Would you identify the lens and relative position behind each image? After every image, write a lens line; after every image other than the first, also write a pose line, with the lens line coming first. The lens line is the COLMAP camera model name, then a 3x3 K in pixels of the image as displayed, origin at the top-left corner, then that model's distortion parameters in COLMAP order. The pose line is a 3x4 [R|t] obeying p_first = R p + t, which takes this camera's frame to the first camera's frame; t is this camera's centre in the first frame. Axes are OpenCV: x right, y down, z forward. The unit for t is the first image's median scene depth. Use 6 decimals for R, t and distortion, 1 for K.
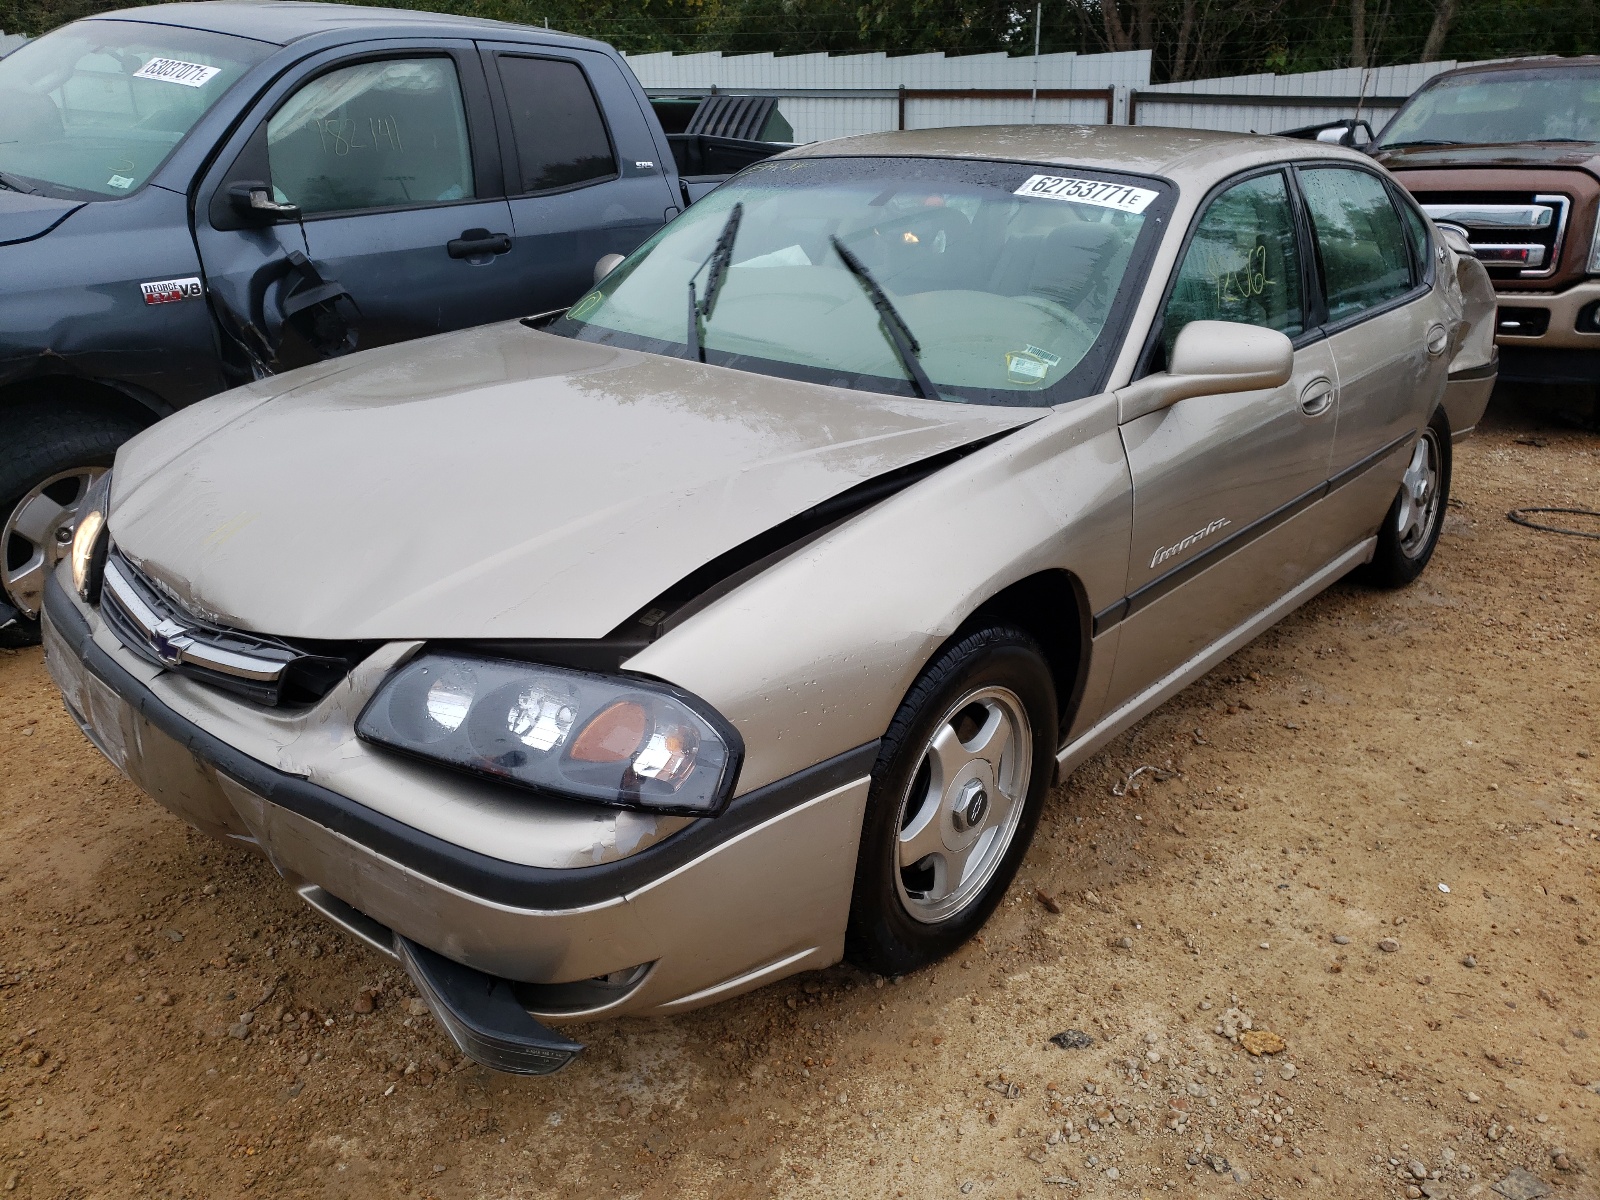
lens RADIAL K [[1198.4, 0, 792.1], [0, 1198.4, 607.2], [0, 0, 1]] dist [0.064521, -0.000882]
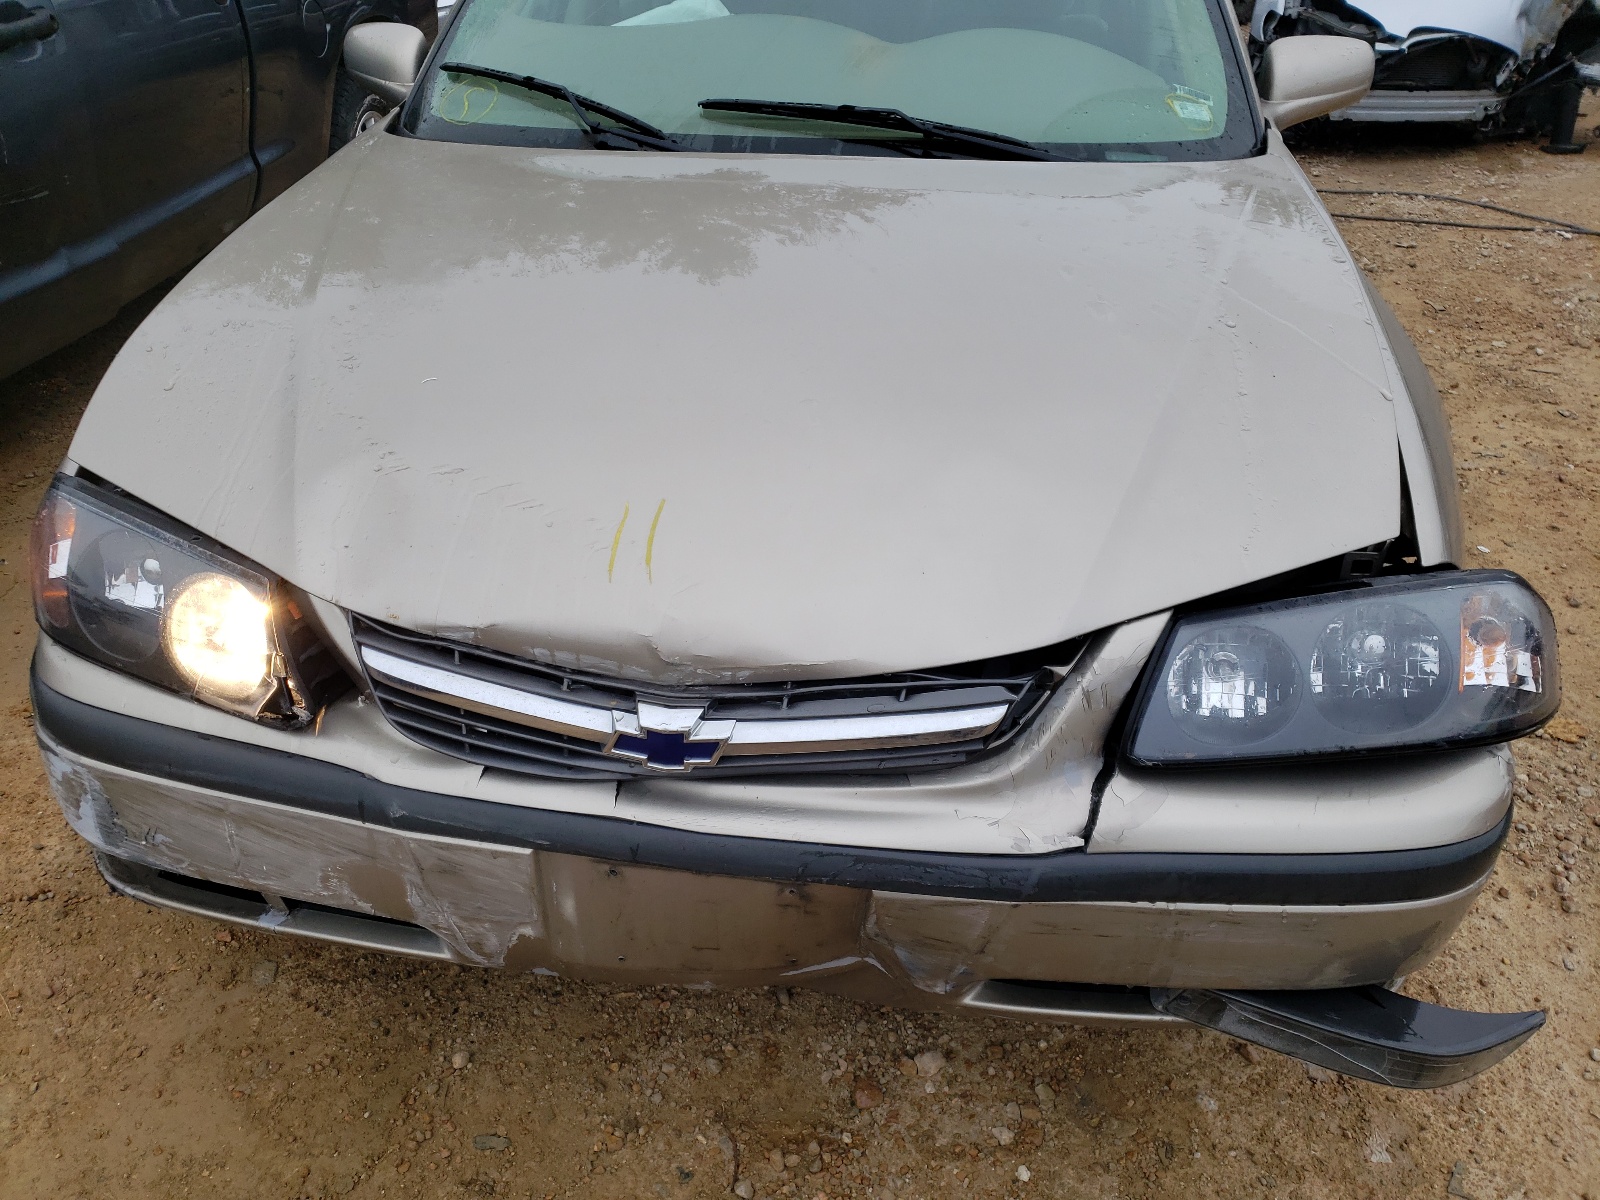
lens RADIAL K [[1198.4, 0, 792.1], [0, 1198.4, 607.2], [0, 0, 1]] dist [0.064521, -0.000882]
pose [[0.835244, -0.303014, 0.458857, -0.757431], [0.214747, 0.947952, 0.235098, -0.173027], [-0.506213, -0.097826, 0.856842, 0.477847]]
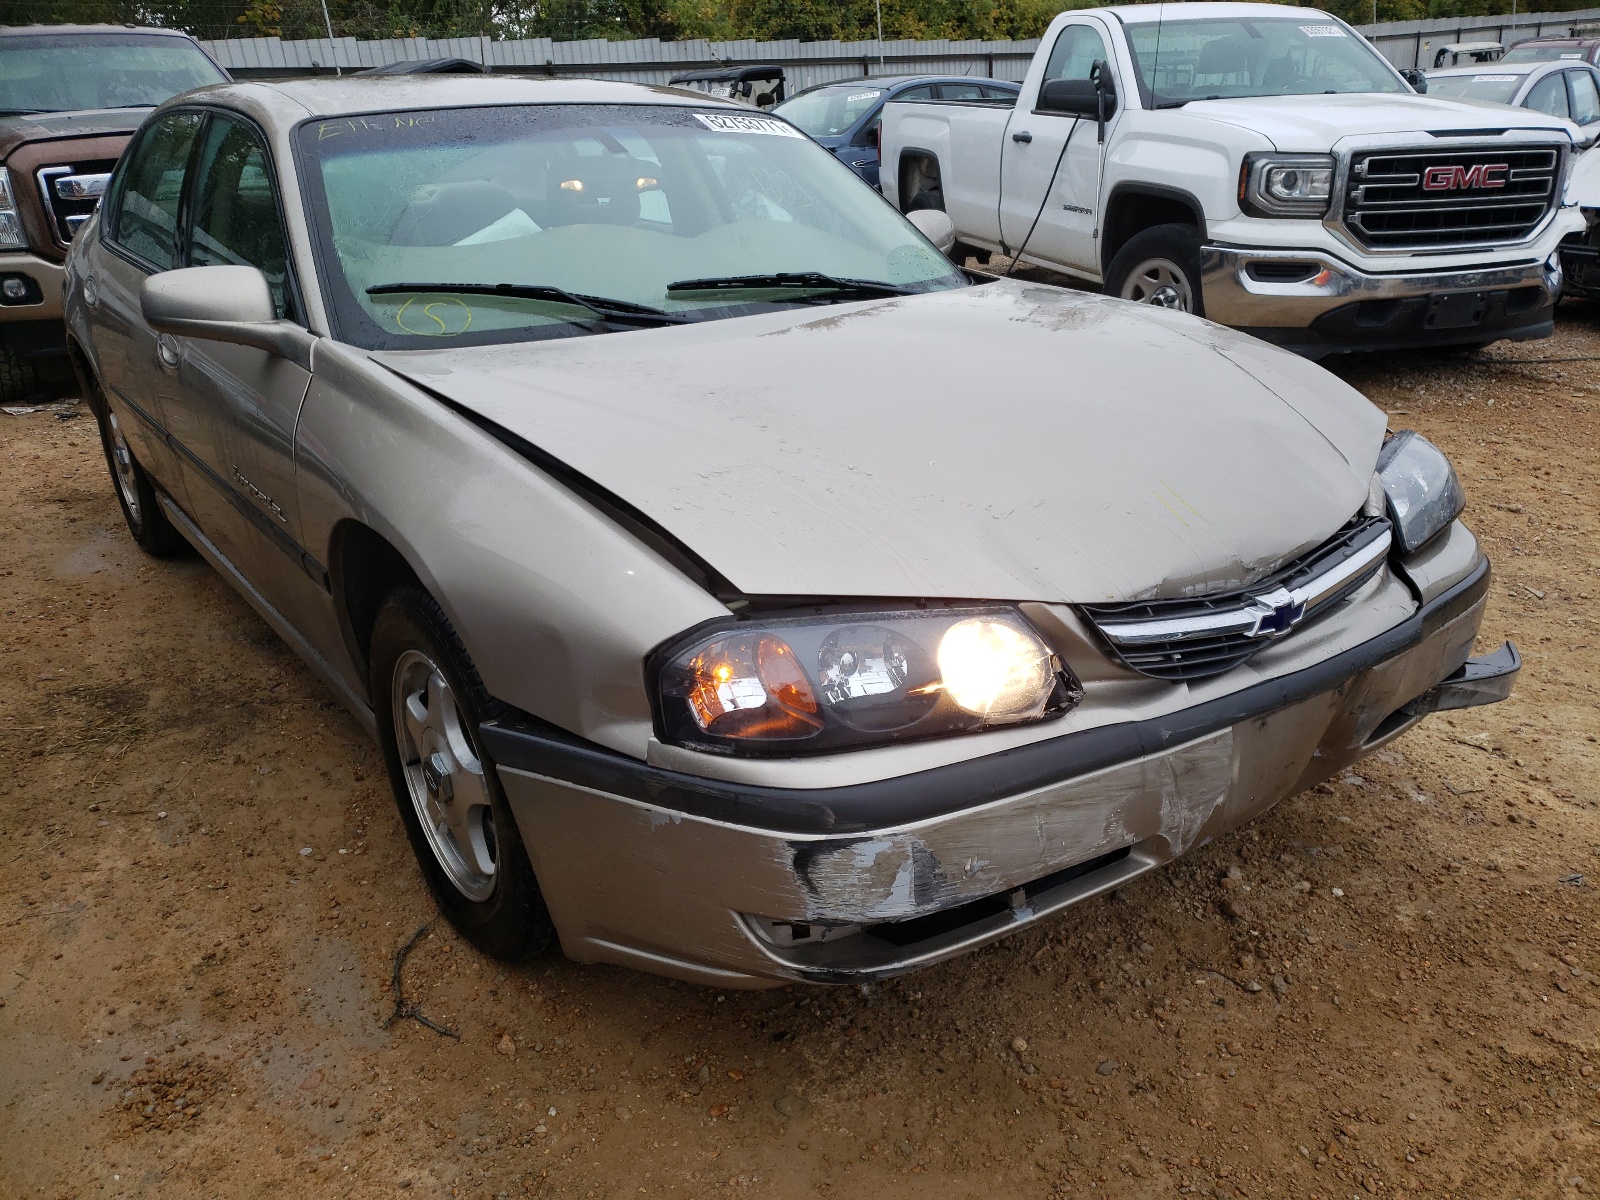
lens RADIAL K [[1258.1, 0, 800.0], [0, 1258.1, 600.0], [0, 0, 1]] dist [-0.037766, 0.079867]
pose [[0.213124, -0.364574, 0.906457, -1.517838], [0.369004, 0.889093, 0.270830, -0.388743], [-0.904662, 0.276766, 0.324017, 1.067399]]
